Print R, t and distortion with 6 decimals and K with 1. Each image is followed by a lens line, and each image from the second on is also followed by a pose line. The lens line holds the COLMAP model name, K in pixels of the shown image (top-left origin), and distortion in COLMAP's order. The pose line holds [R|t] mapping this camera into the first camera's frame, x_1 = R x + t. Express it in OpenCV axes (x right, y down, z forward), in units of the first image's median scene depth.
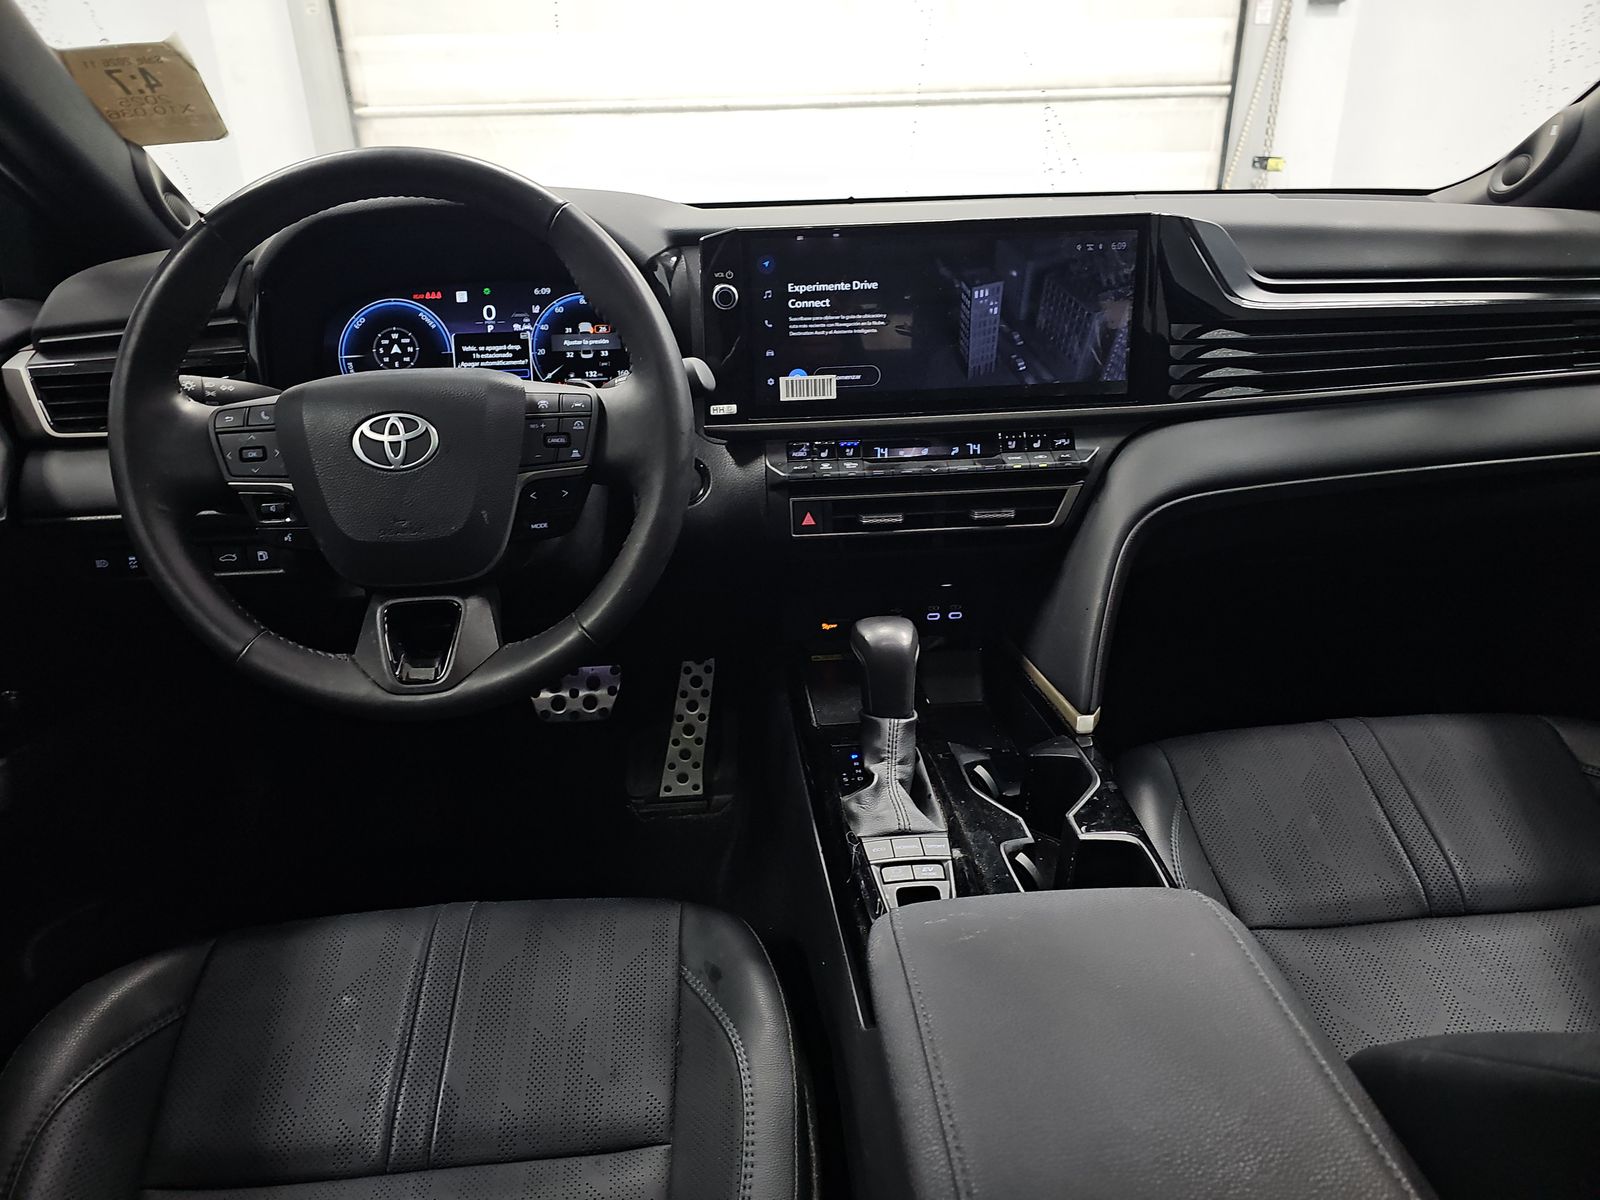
lens RADIAL K [[1045.4, 0, 797.5], [0, 1045.4, 602.8], [0, 0, 1]] dist [0.019300, -0.031769]
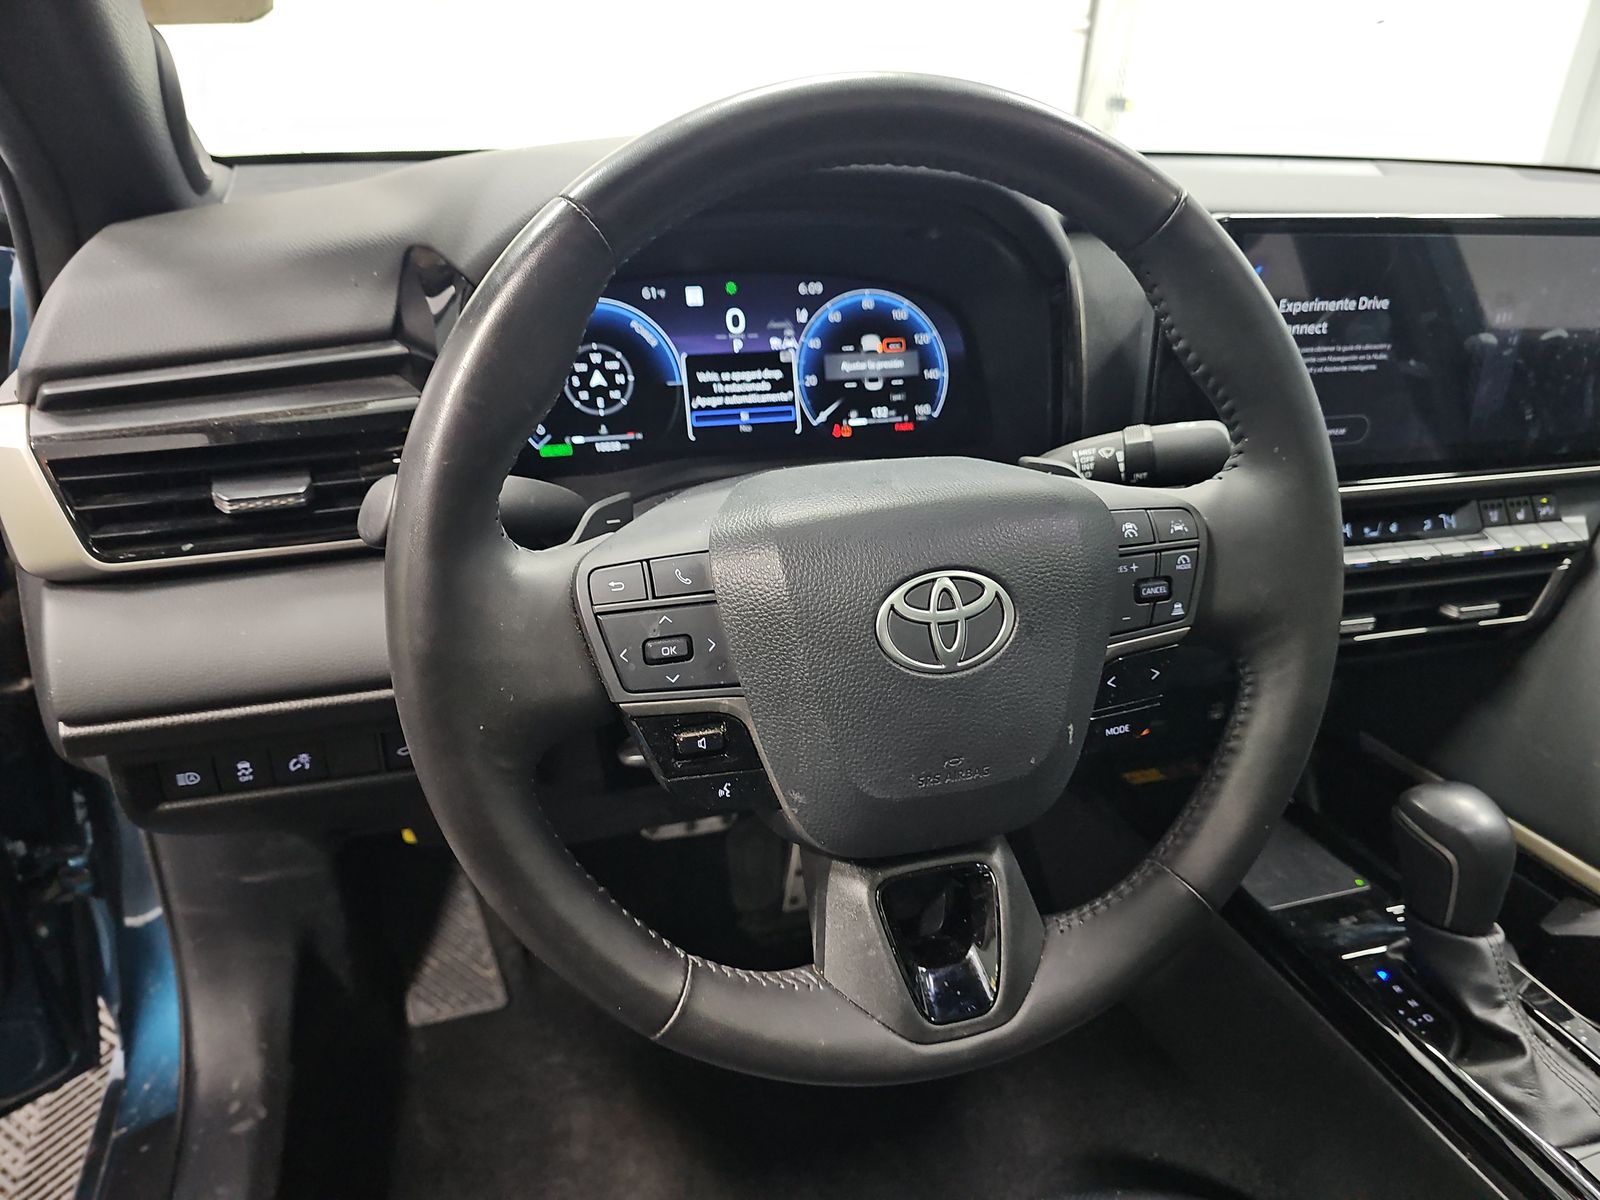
lens RADIAL K [[1045.4, 0, 806.7], [0, 1045.4, 635.6], [0, 0, 1]] dist [0.019300, -0.031769]
pose [[0.975236, -0.056286, 0.213885, -0.403638], [0.036723, 0.994860, 0.094365, -0.140700], [-0.218097, -0.084174, 0.972290, 0.332760]]
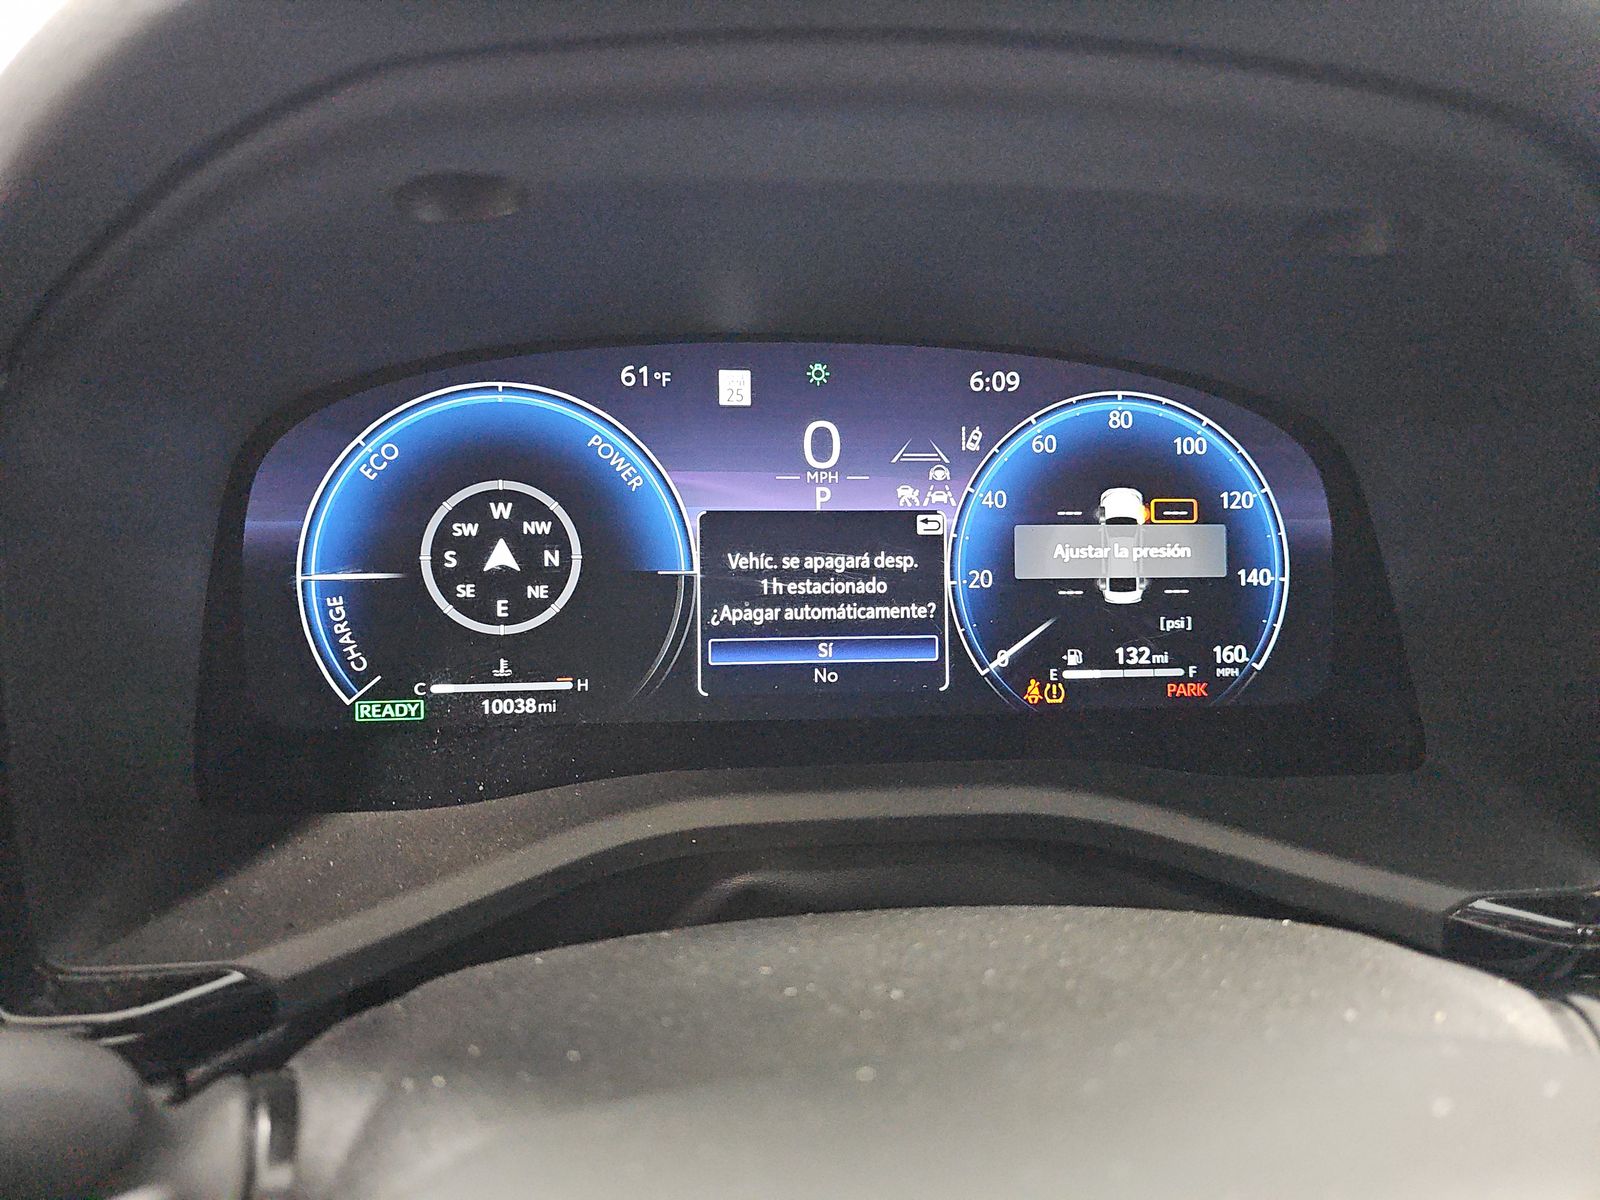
lens RADIAL K [[1045.4, 0, 792.3], [0, 1045.4, 590.2], [0, 0, 1]] dist [0.019300, -0.031769]
pose [[0.997185, 0.043178, 0.061297, -0.319818], [-0.040321, 0.998076, -0.047111, -0.221542], [-0.063213, 0.044507, 0.997007, 0.706213]]
